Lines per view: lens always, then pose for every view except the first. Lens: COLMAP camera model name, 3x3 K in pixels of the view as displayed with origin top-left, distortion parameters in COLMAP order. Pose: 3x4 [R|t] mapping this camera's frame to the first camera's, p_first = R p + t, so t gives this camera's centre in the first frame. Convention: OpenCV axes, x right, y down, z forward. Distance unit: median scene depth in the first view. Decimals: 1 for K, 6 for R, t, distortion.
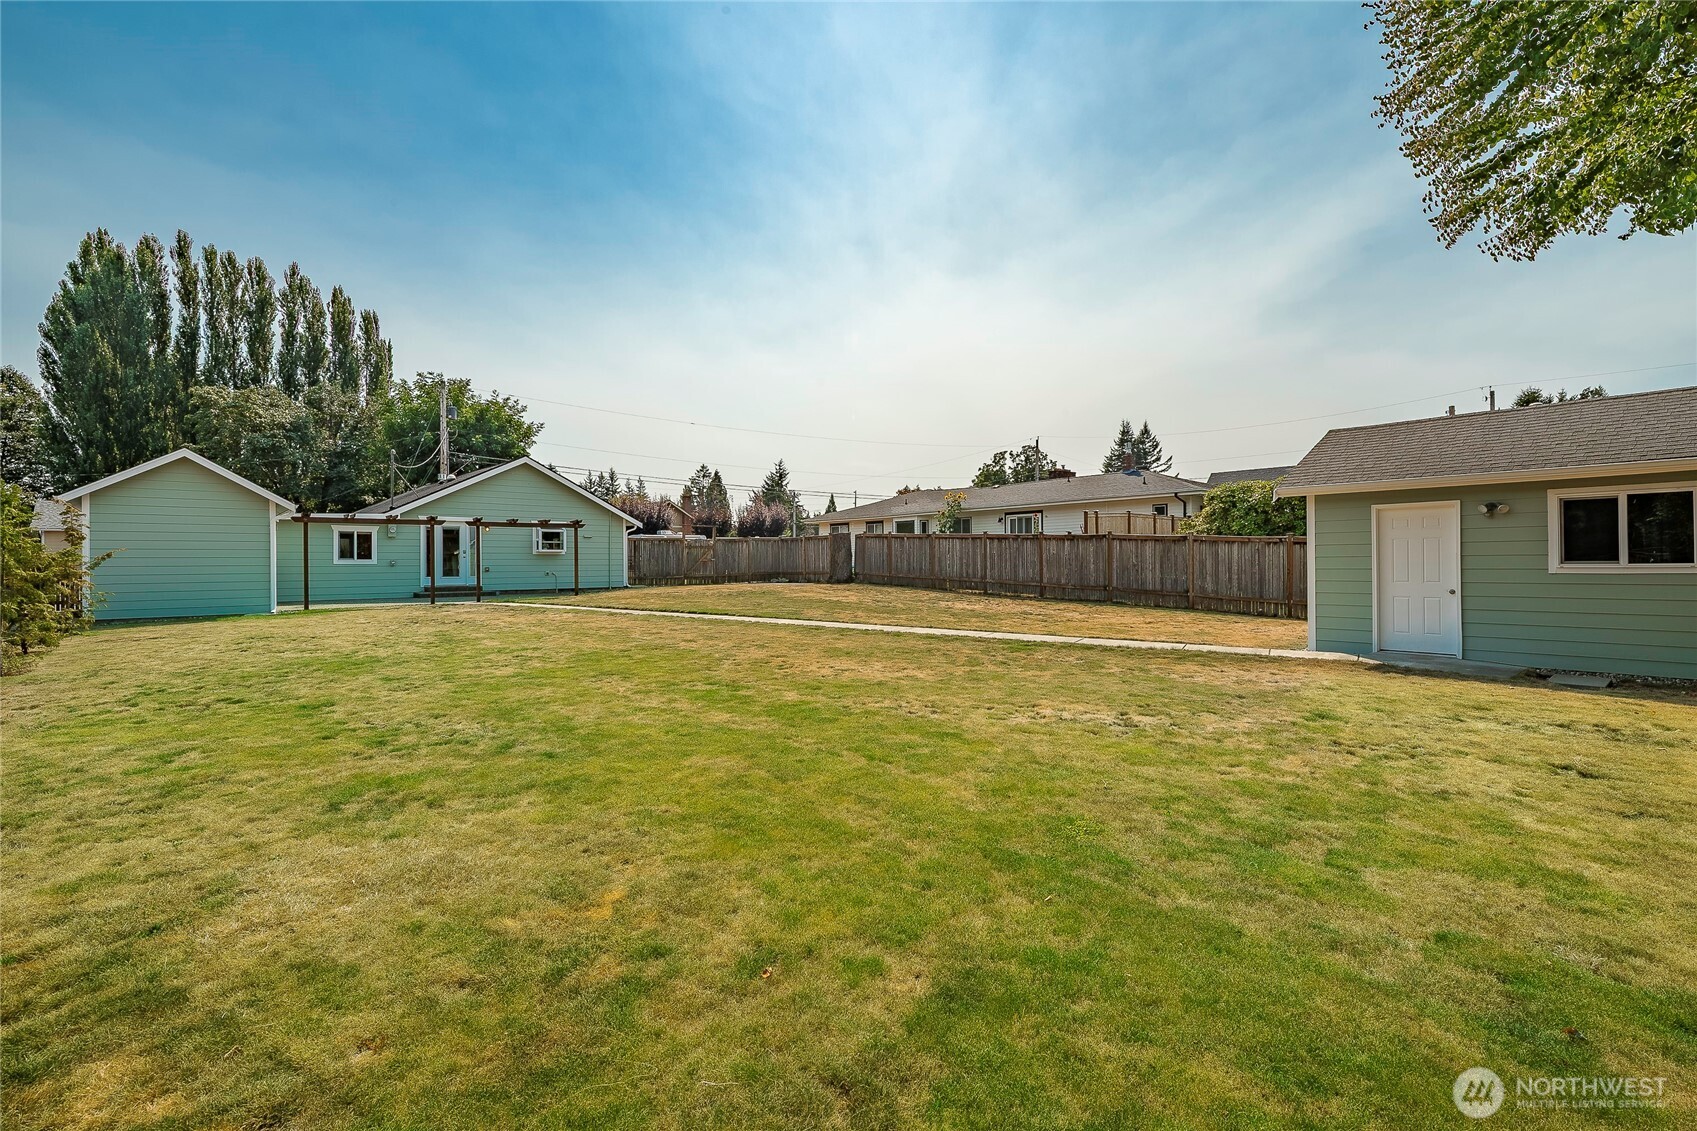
lens RADIAL K [[768.6, 0, 848.5], [0, 768.6, 565.5], [0, 0, 1]] dist [-0.004122, -0.000821]
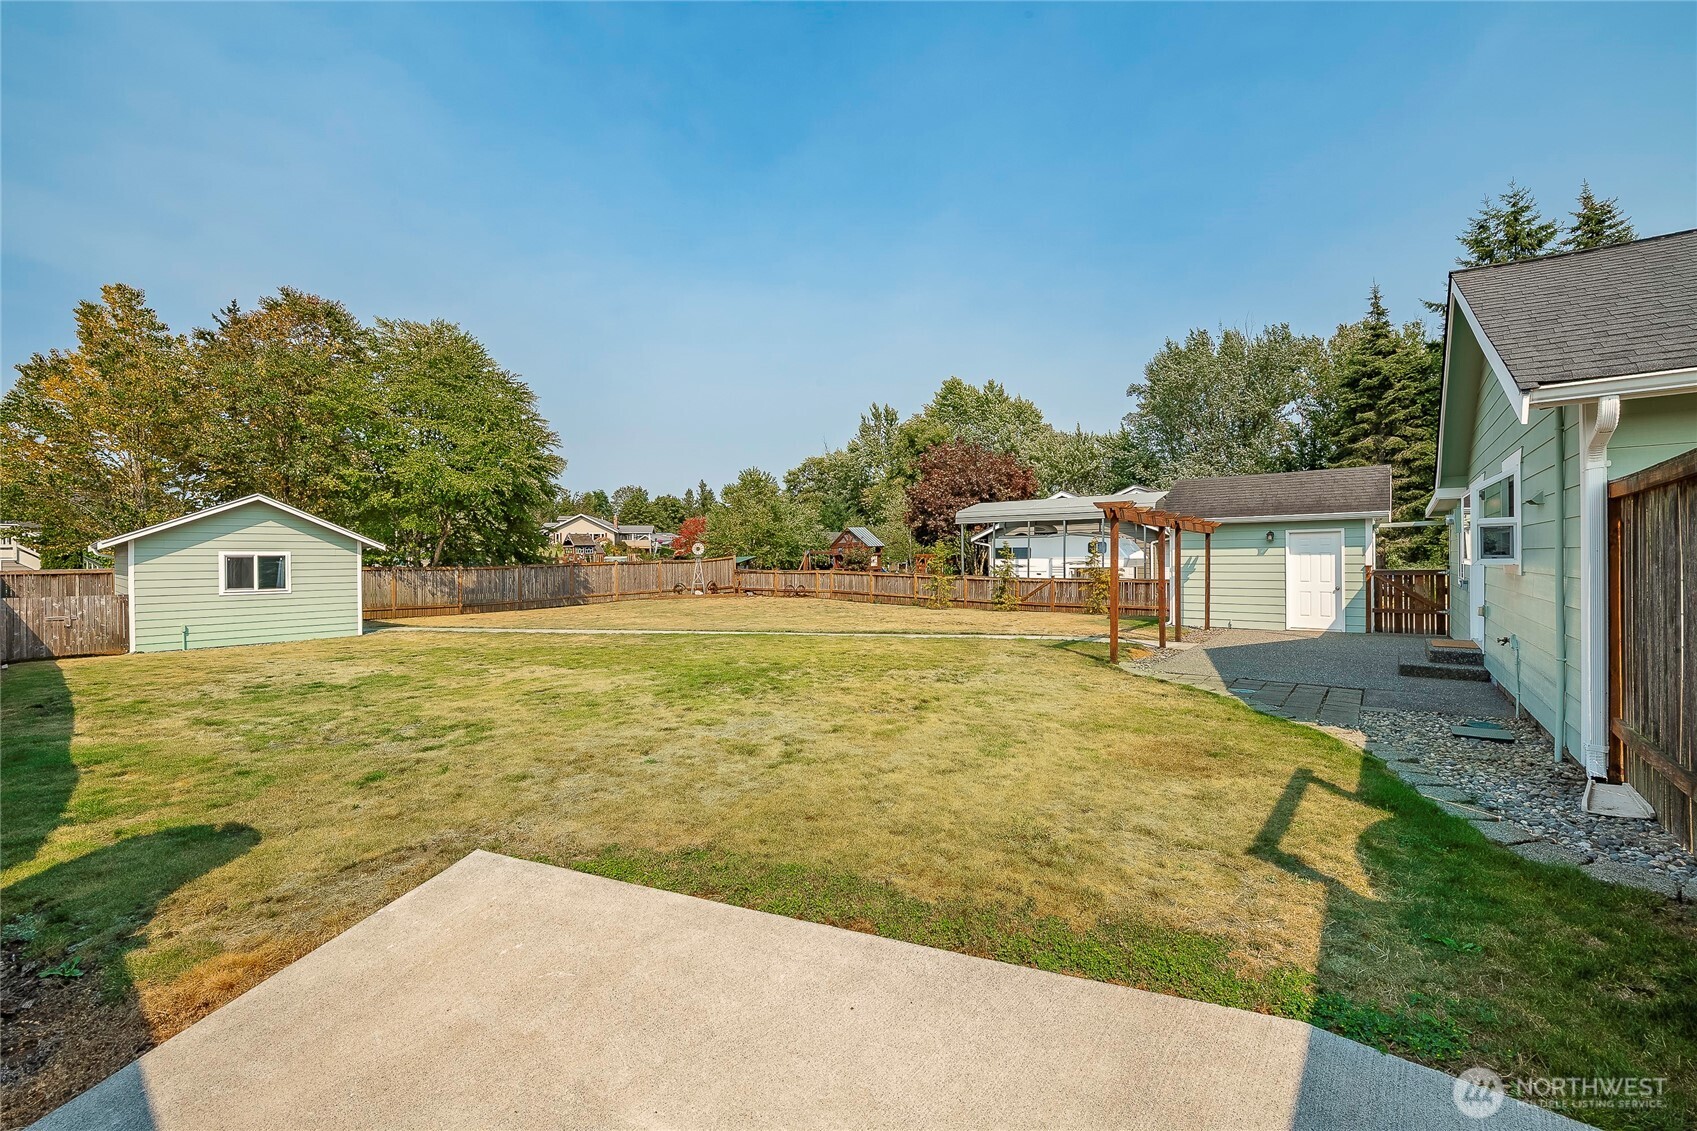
lens RADIAL K [[675.4, 0, 853.6], [0, 675.4, 561.1], [0, 0, 1]] dist [-0.006249, -0.003185]
pose [[-0.984774, 0.016235, -0.173080, -0.079186], [0.015269, 0.999860, 0.006911, -0.017612], [0.173168, 0.004163, -0.984884, 0.855935]]
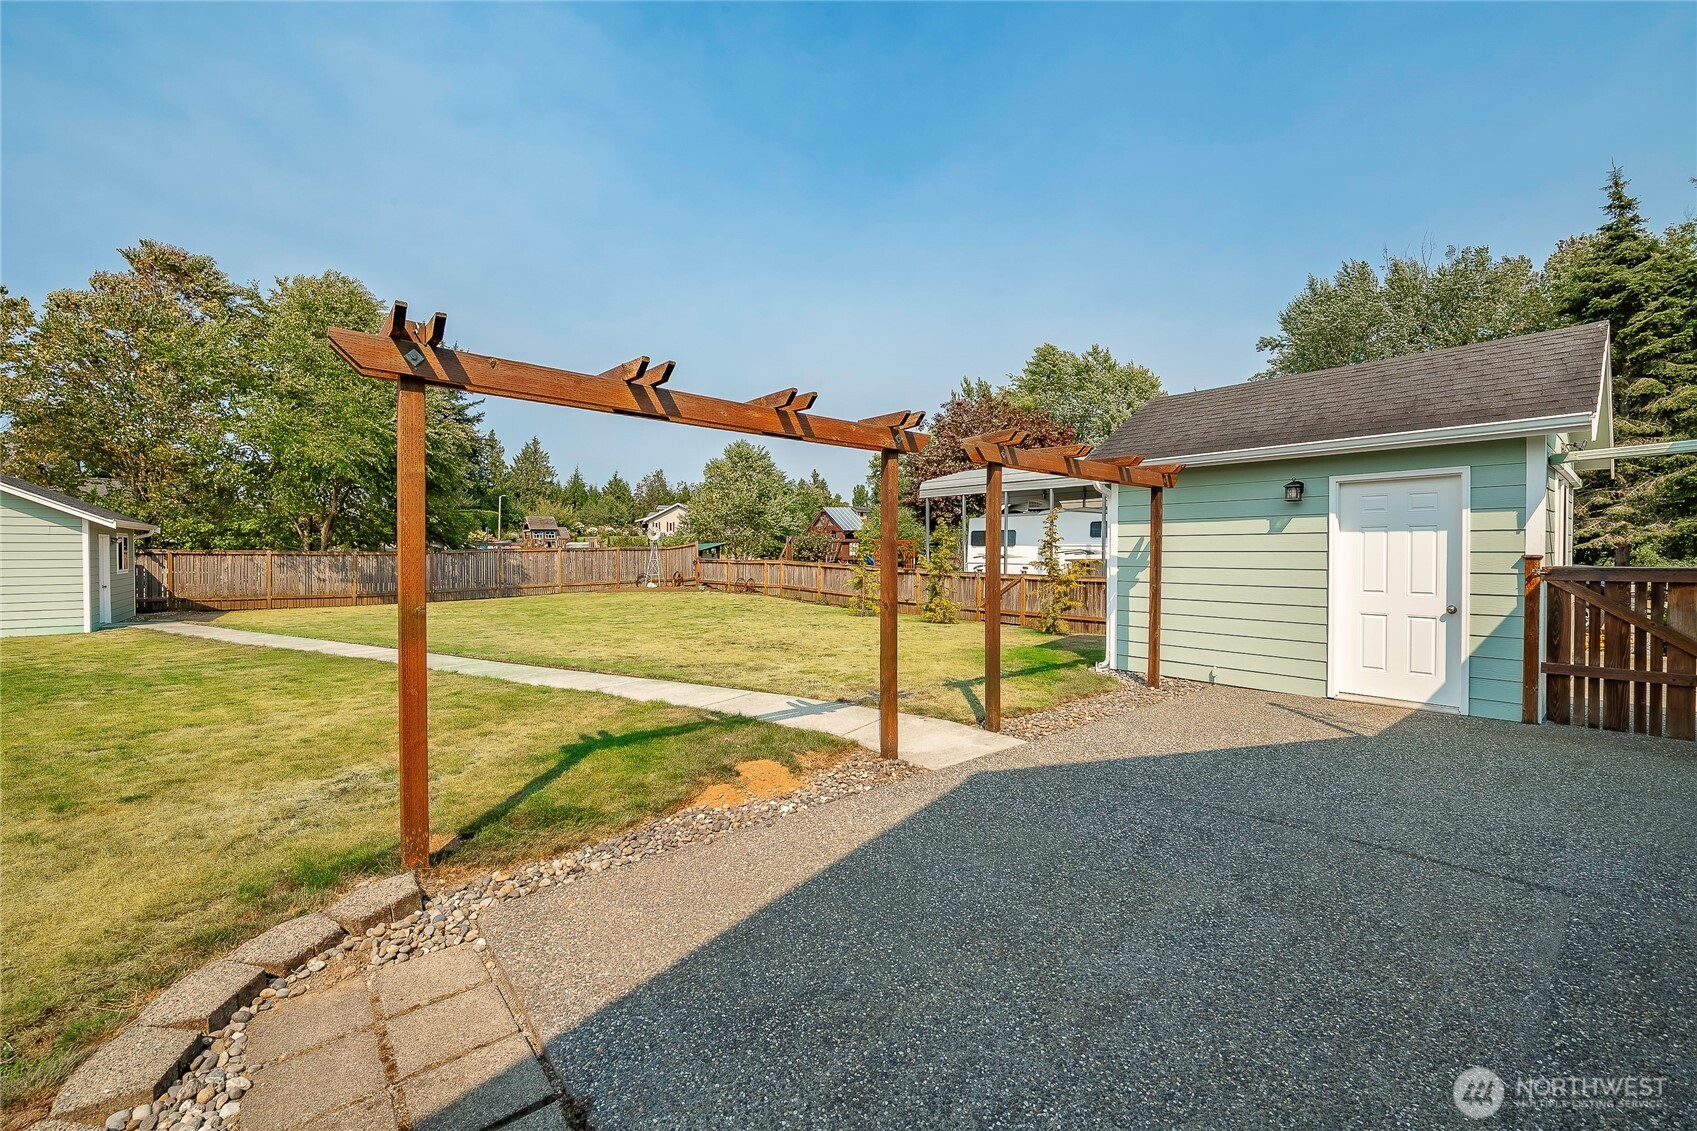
lens RADIAL K [[675.4, 0, 853.6], [0, 675.4, 561.1], [0, 0, 1]] dist [-0.006249, -0.003185]
pose [[-0.999706, 0.007866, 0.022934, -0.271671], [0.008256, 0.999822, 0.016976, -0.010991], [-0.022796, 0.017160, -0.999593, 0.695115]]
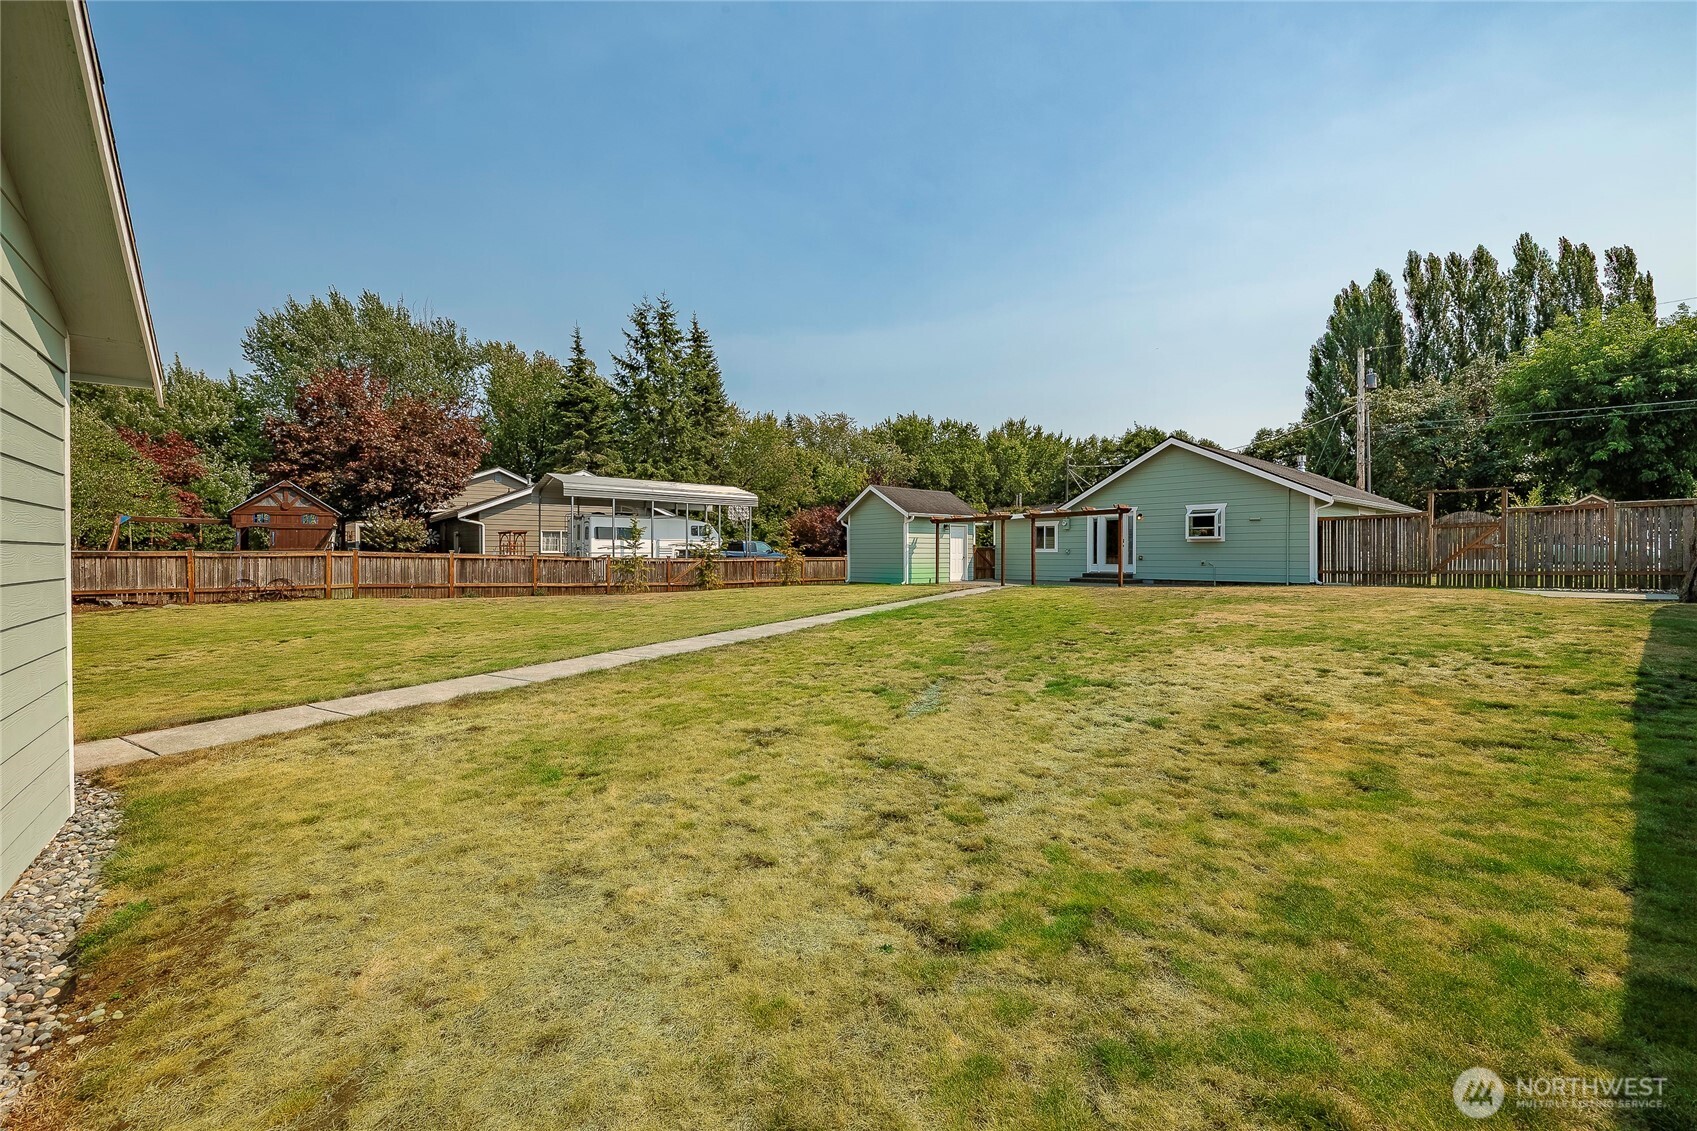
lens RADIAL K [[675.4, 0, 853.6], [0, 675.4, 561.1], [0, 0, 1]] dist [-0.006249, -0.003185]
pose [[-0.007383, 0.018523, -0.999801, 0.283296], [-0.000984, 0.999828, 0.018531, -0.004335], [0.999972, 0.001121, -0.007363, 0.425956]]
